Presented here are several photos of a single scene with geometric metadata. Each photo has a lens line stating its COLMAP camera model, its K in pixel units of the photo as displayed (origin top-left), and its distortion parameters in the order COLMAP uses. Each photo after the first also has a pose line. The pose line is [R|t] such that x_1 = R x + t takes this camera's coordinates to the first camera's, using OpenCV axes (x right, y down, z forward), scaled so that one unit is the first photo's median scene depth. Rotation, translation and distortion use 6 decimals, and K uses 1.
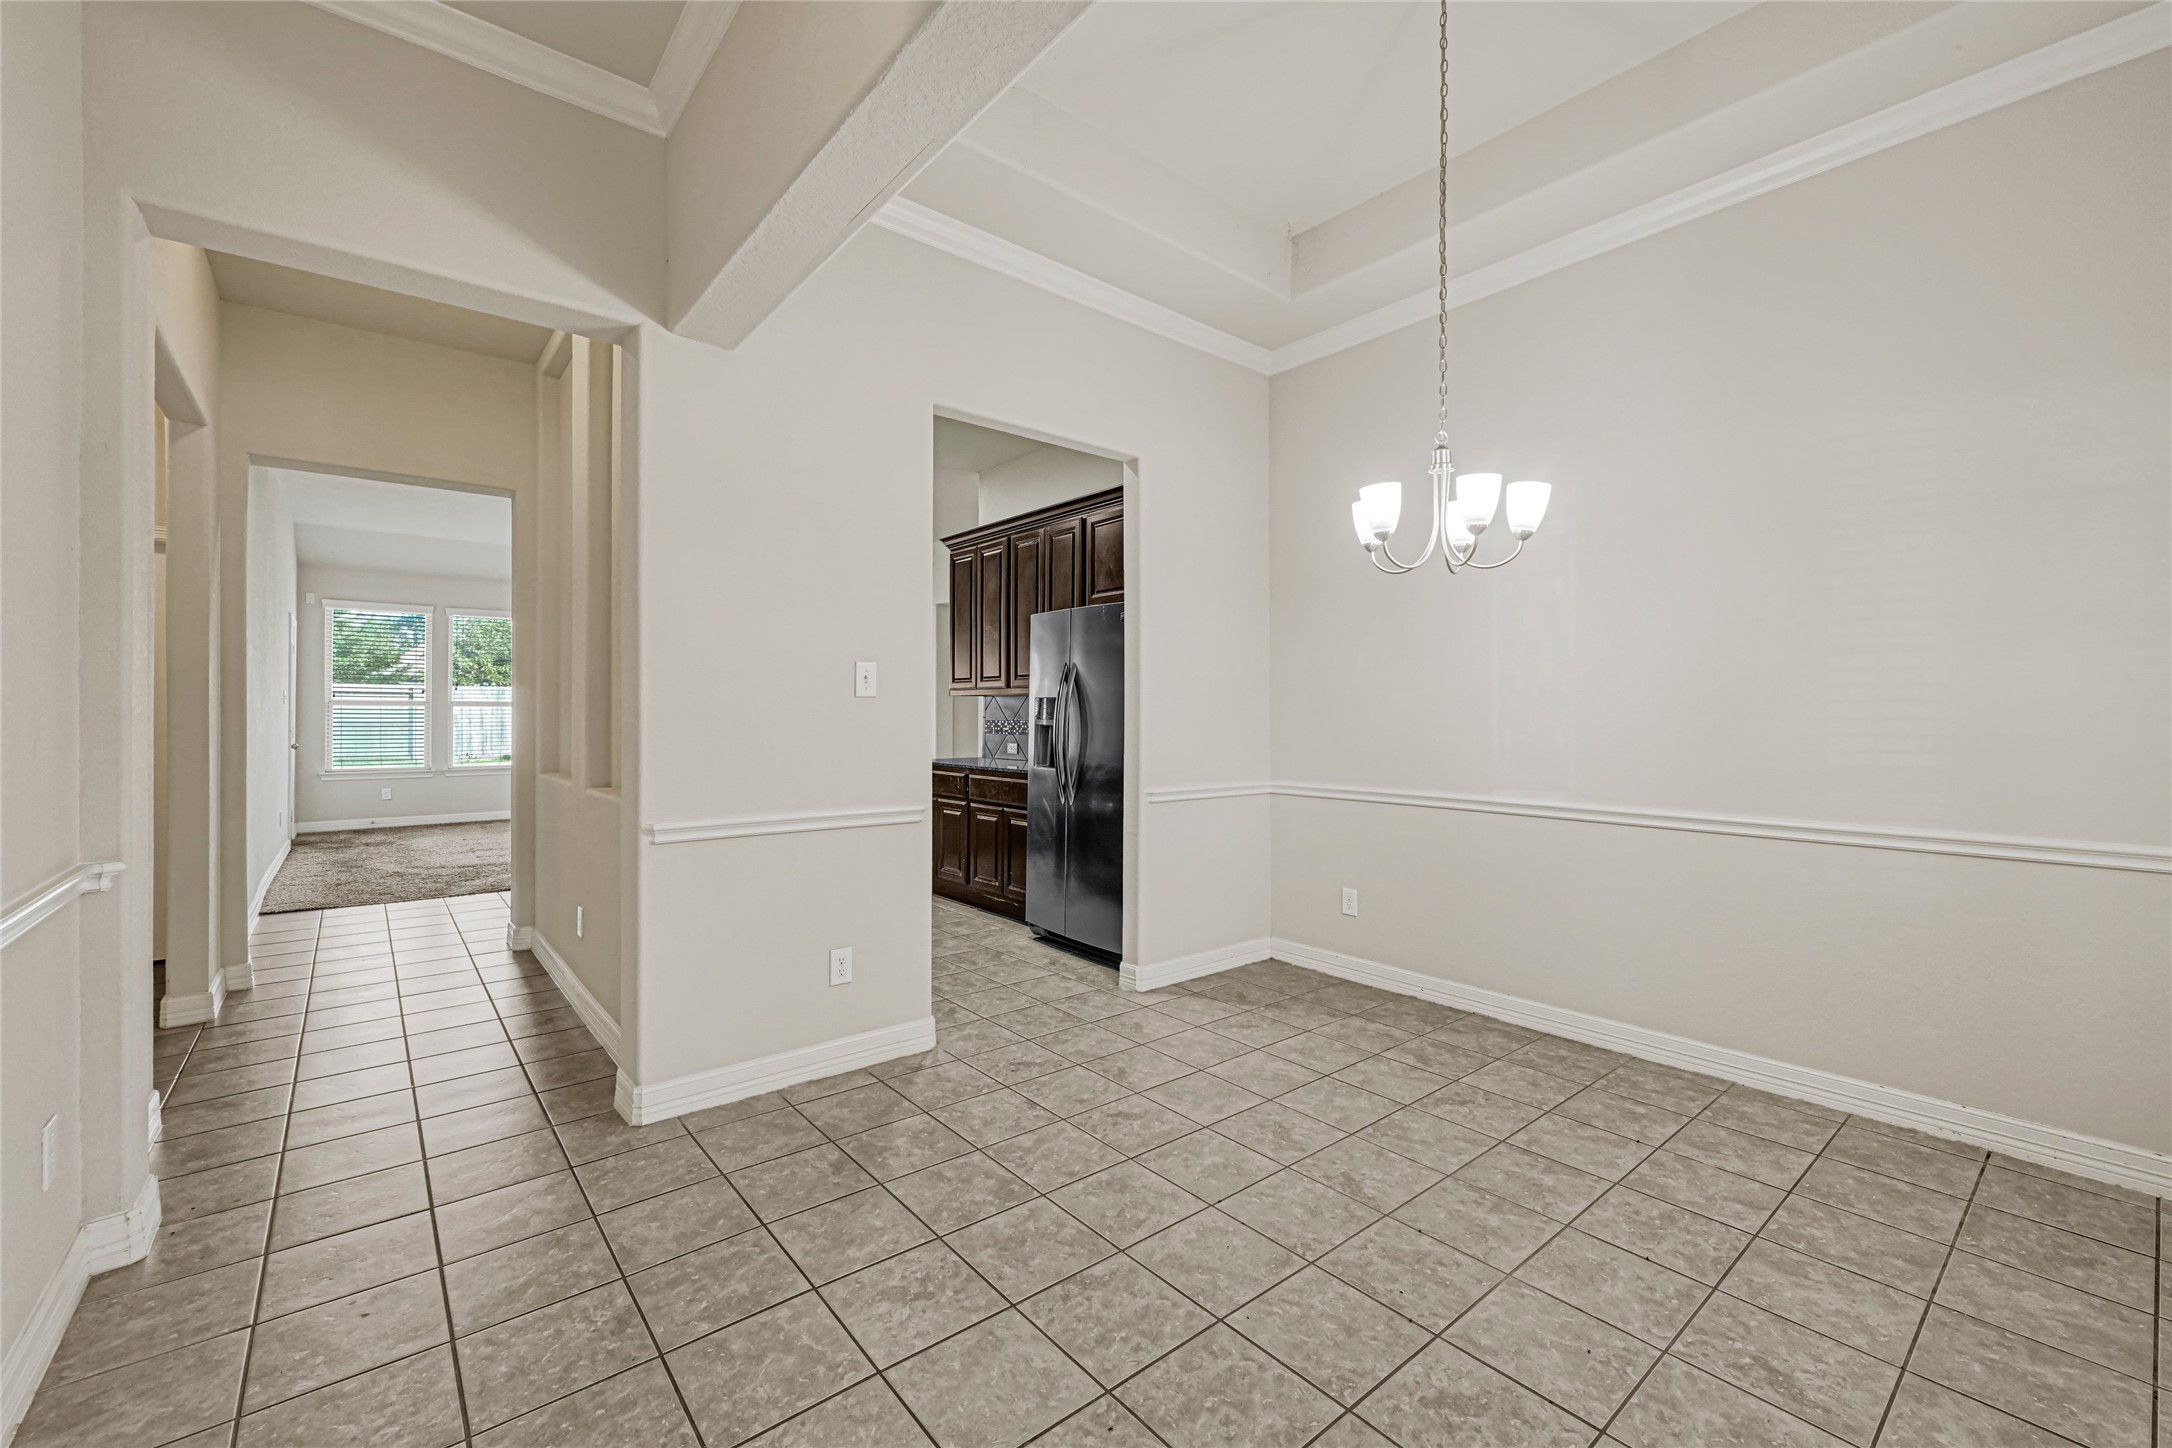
lens RADIAL K [[880.9, 0, 1097.1], [0, 880.9, 716.5], [0, 0, 1]] dist [0.001511, -0.000591]
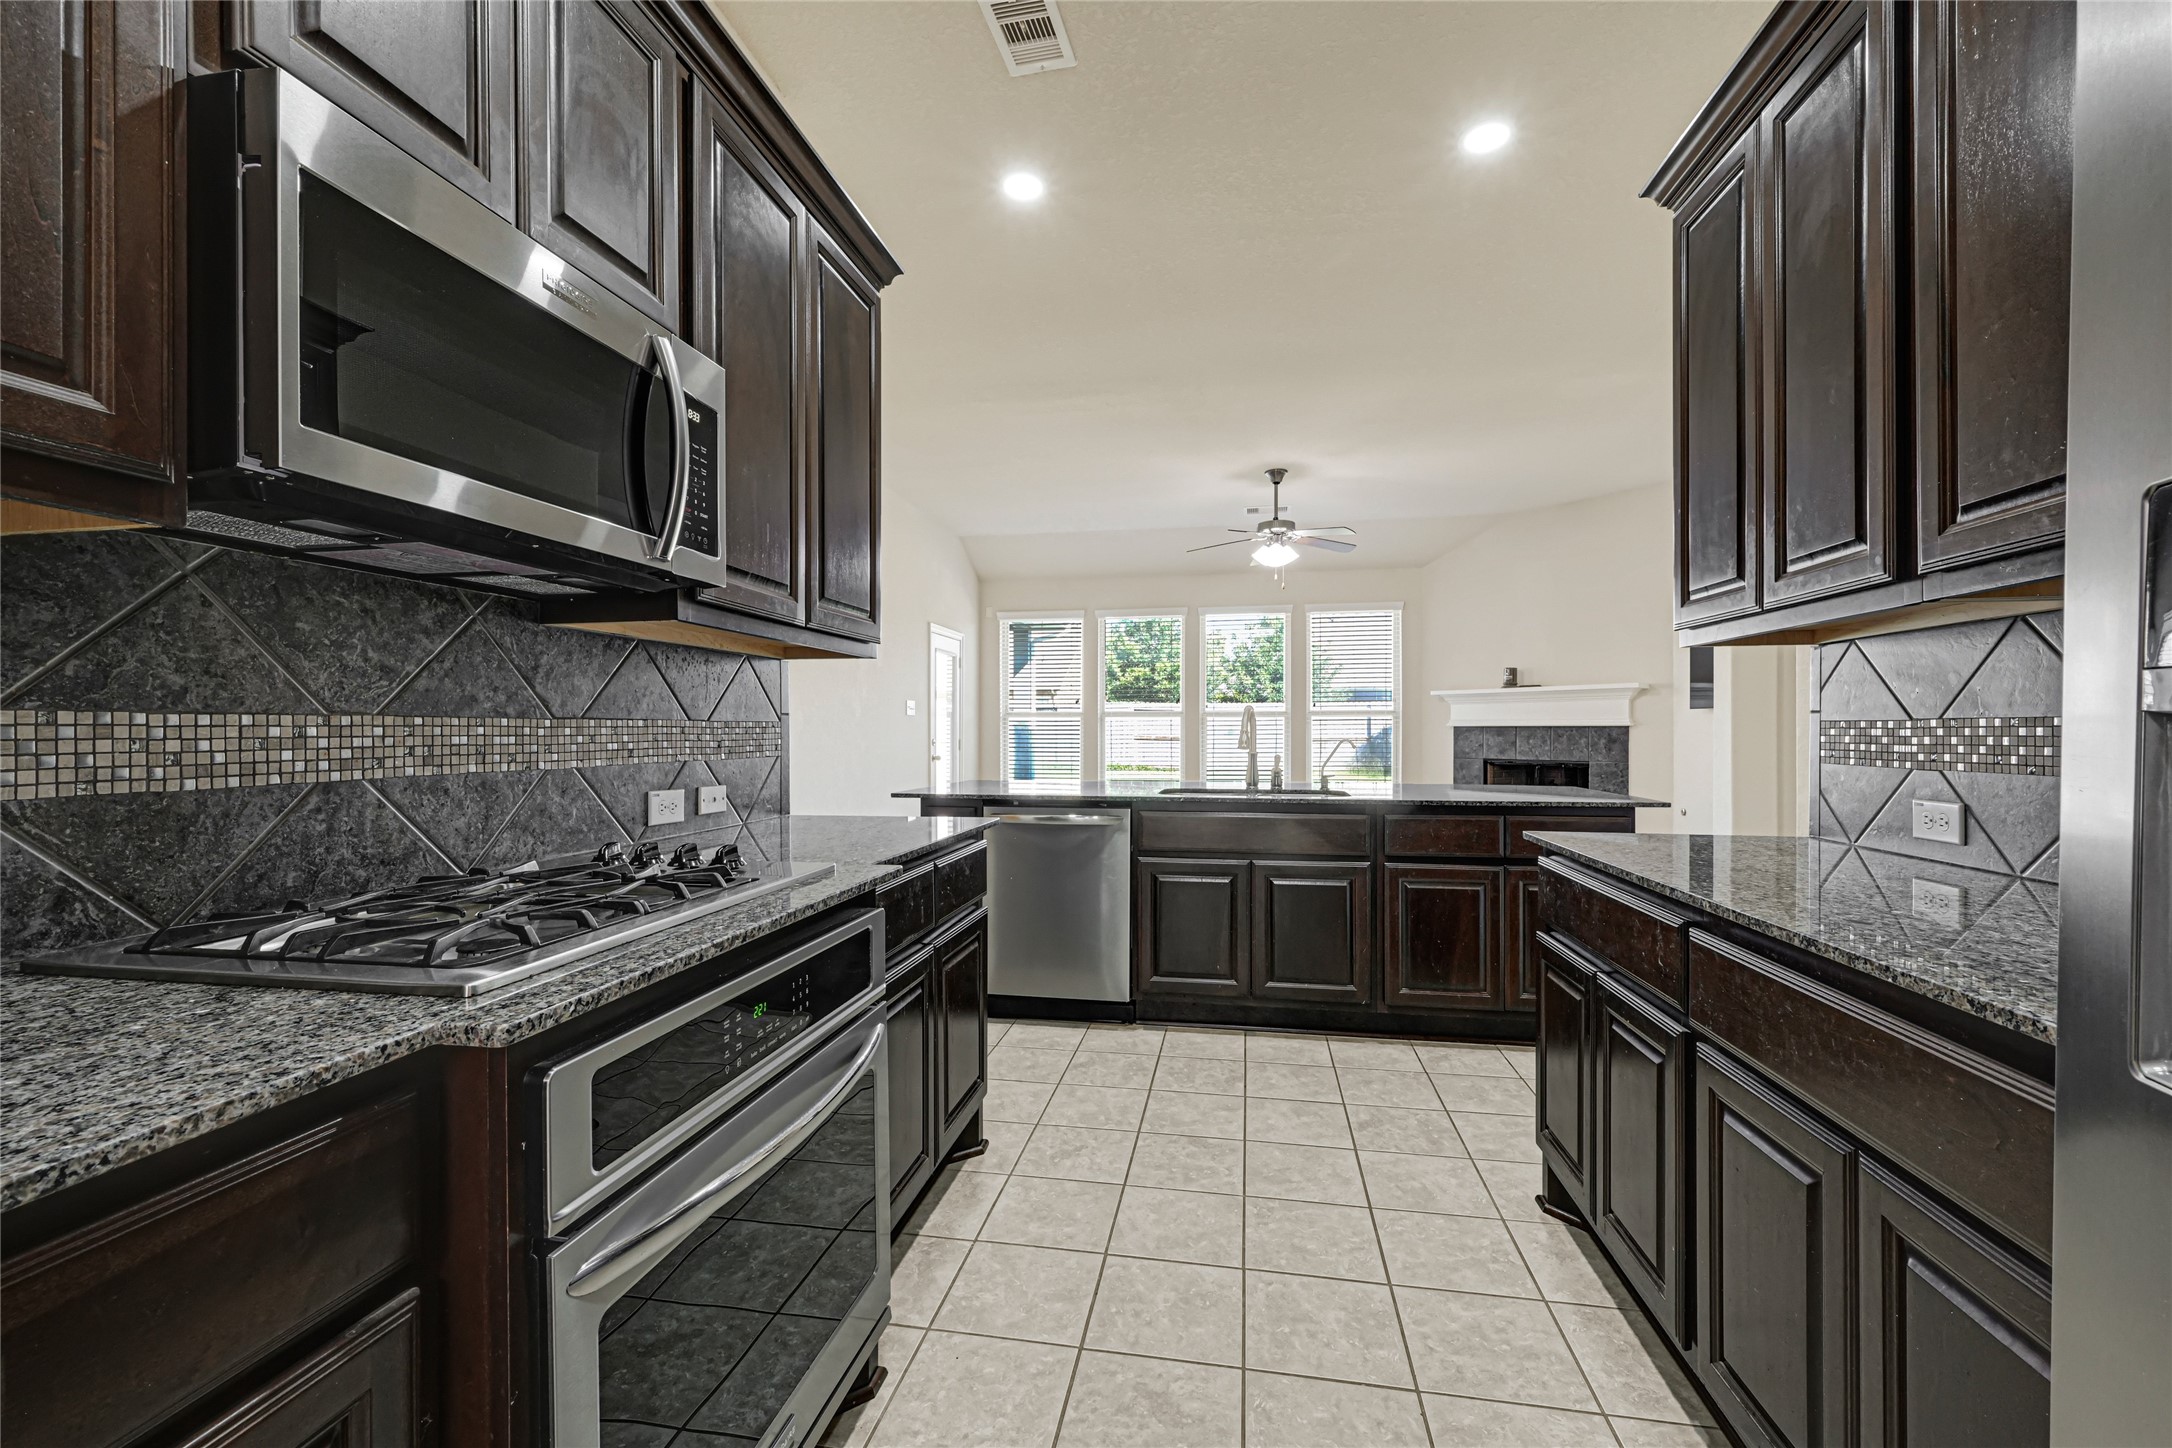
lens RADIAL K [[880.9, 0, 1095.5], [0, 880.9, 729.7], [0, 0, 1]] dist [0.001511, -0.000591]
pose [[0.645822, -0.006290, -0.763462, -0.125601], [0.004320, 0.999980, -0.004584, 0.018244], [0.763476, -0.000338, 0.645836, 1.412637]]
